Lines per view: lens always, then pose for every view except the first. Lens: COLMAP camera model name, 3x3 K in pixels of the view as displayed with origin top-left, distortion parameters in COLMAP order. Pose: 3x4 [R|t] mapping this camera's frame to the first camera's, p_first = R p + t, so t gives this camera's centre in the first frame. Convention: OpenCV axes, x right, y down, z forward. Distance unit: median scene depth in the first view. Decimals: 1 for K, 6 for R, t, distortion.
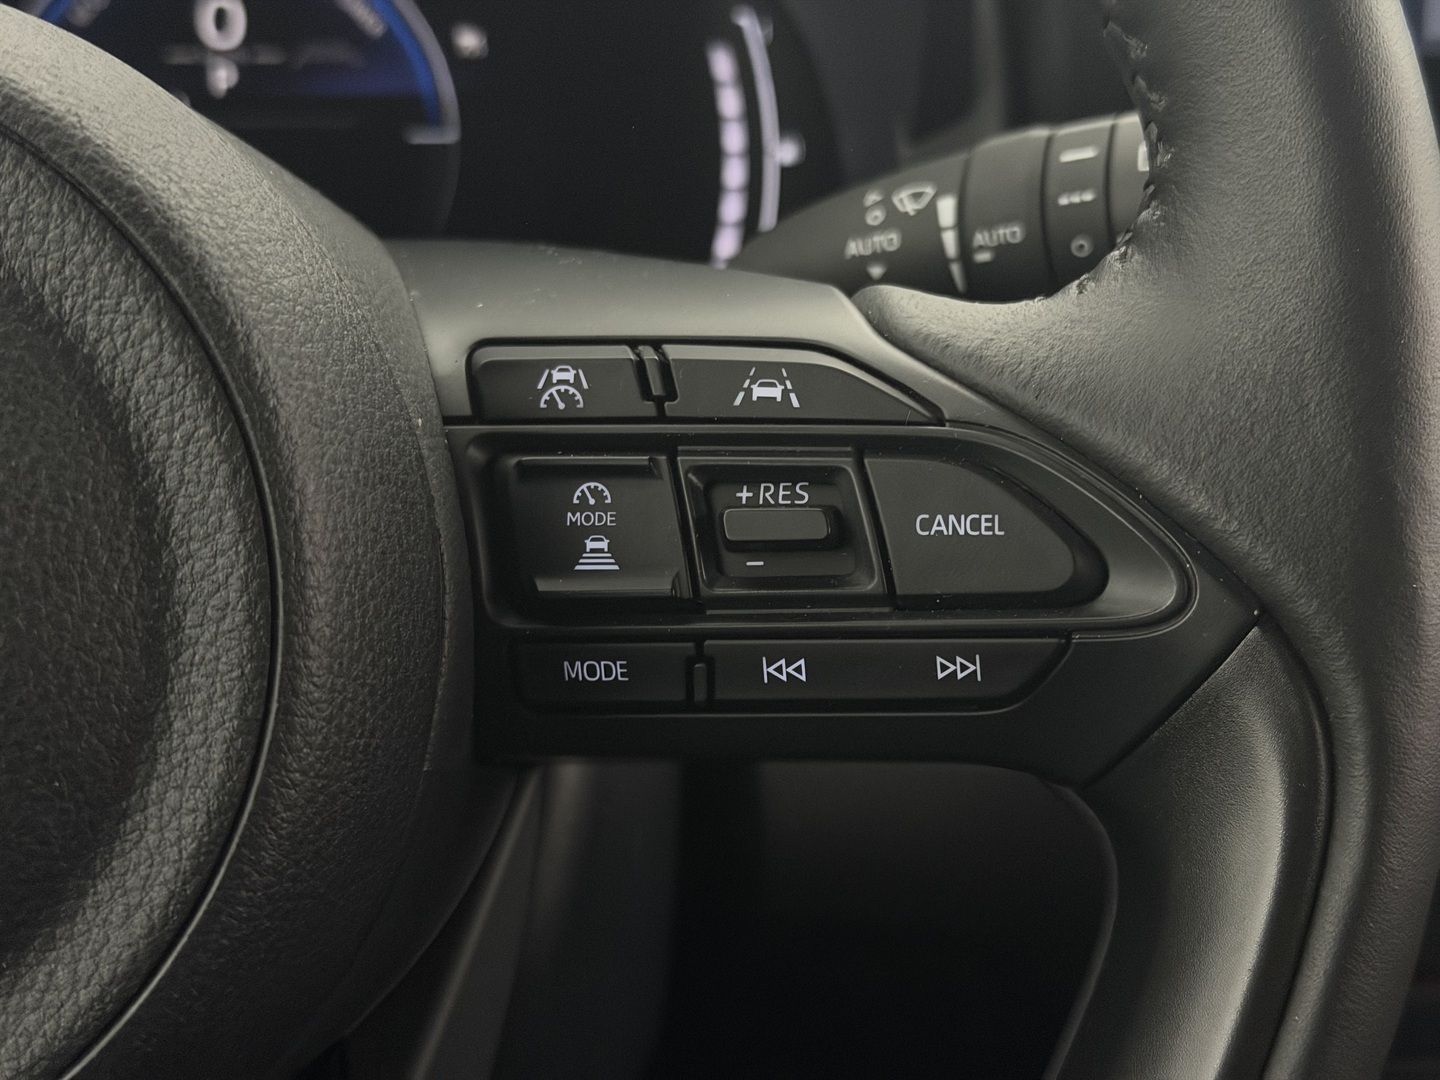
lens RADIAL K [[2224.7, 0, 719.2], [0, 2224.7, 541.9], [0, 0, 1]] dist [0.173844, 0.000000]
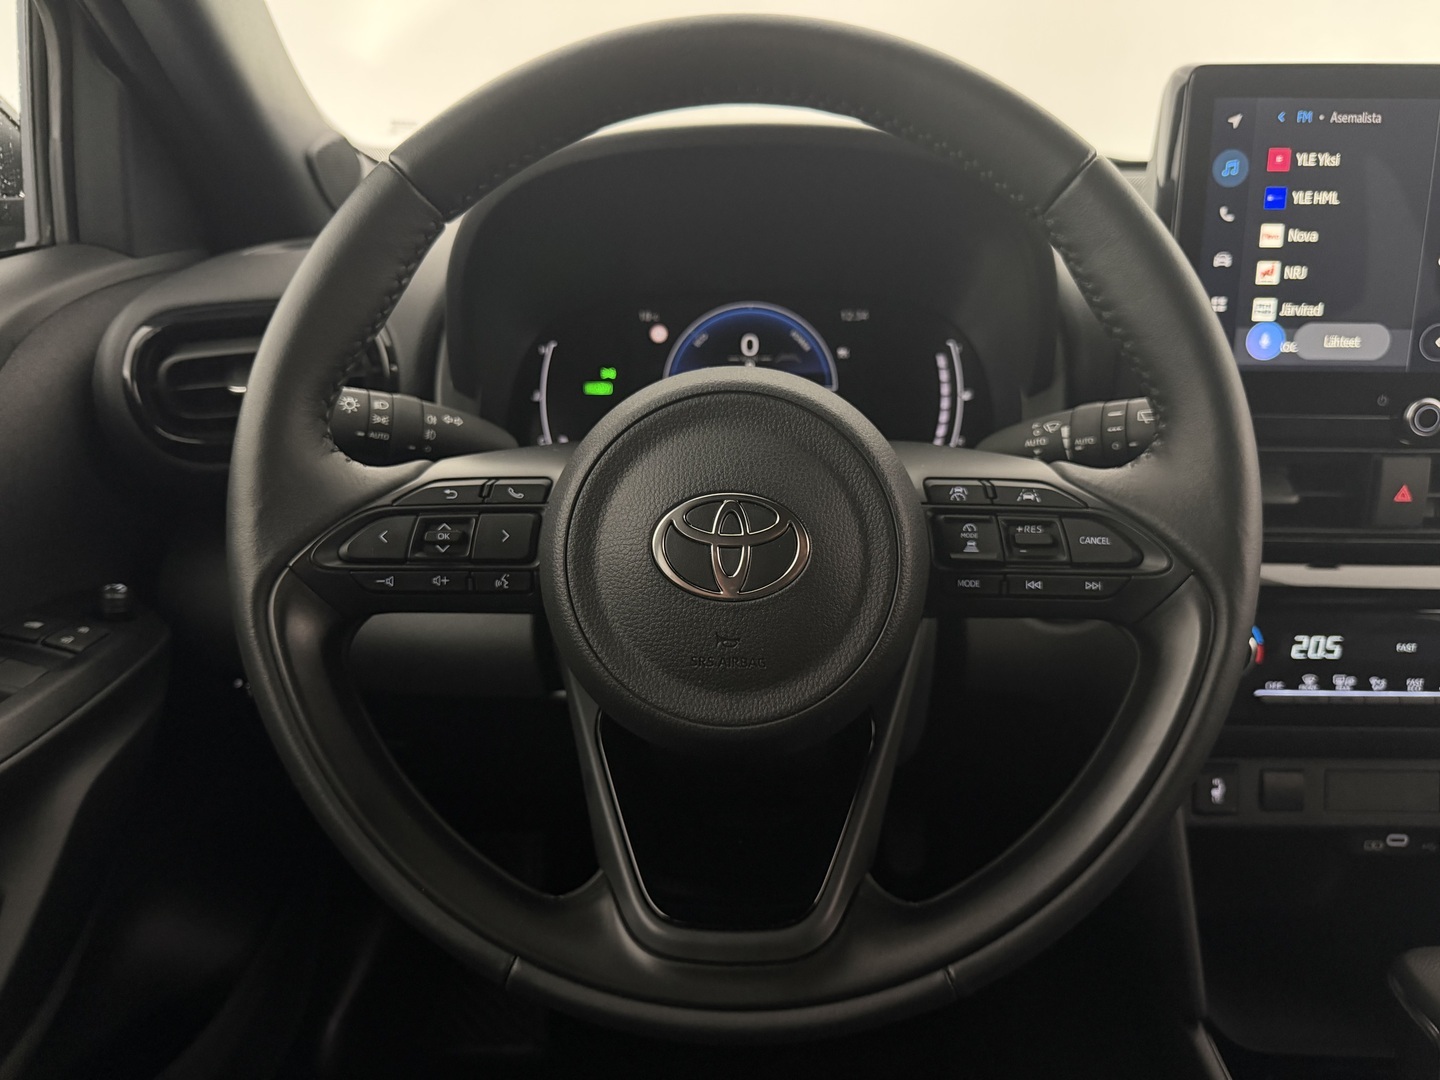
lens RADIAL K [[1009.3, 0, 722.2], [0, 1009.3, 540.3], [0, 0, 1]] dist [0.003777, -0.005488]
pose [[0.988805, 0.029117, -0.146342, -0.194012], [-0.030353, 0.999520, -0.006220, 0.016023], [0.146091, 0.010592, 0.989214, -0.468275]]
